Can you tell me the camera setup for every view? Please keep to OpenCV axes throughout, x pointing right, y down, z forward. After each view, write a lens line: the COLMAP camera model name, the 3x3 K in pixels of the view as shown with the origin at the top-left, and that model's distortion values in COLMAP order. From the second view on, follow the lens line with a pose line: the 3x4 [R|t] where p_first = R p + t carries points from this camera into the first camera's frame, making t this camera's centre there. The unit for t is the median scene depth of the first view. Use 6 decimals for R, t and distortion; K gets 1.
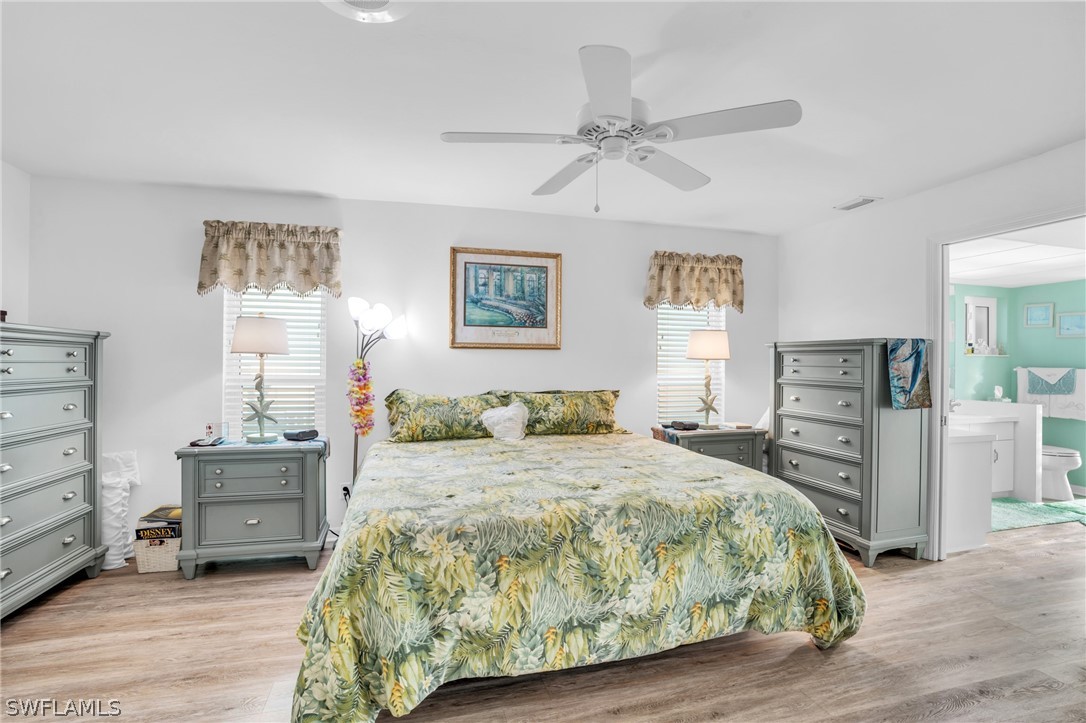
lens RADIAL K [[486.8, 0, 551.3], [0, 486.8, 356.9], [0, 0, 1]] dist [-0.003253, 0.000170]
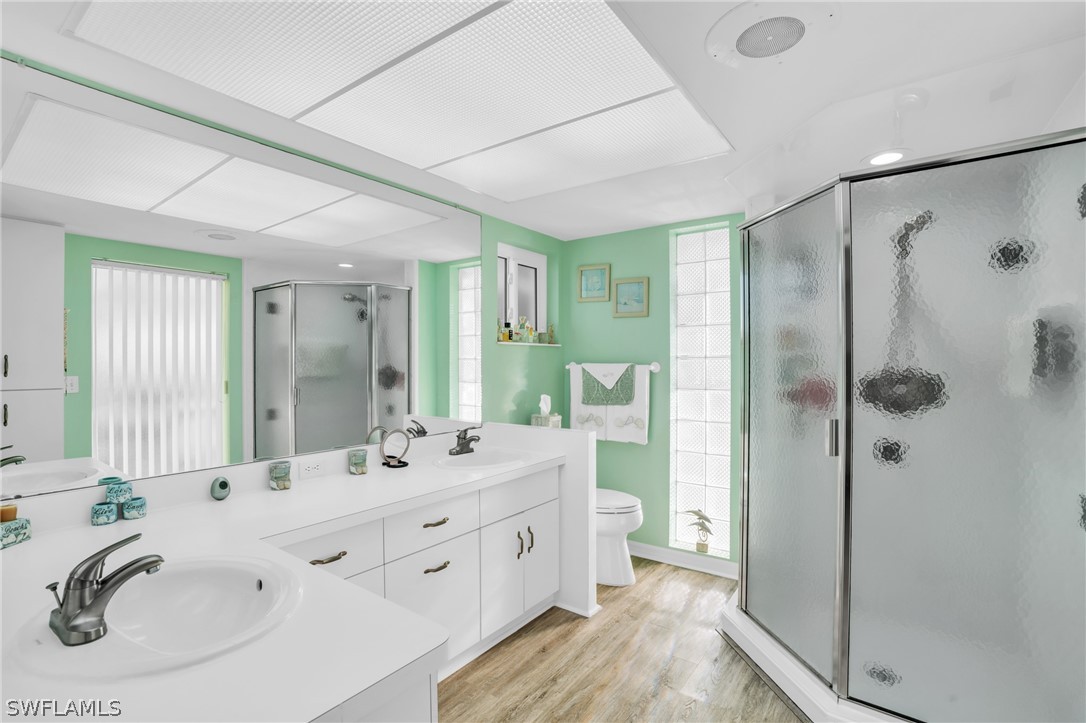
lens RADIAL K [[486.8, 0, 544.3], [0, 486.8, 364.4], [0, 0, 1]] dist [-0.003253, 0.000170]
pose [[0.792915, -0.017308, 0.609087, 0.384942], [0.010461, 0.999836, 0.014794, 0.009215], [-0.609243, -0.005358, 0.792966, 0.363893]]
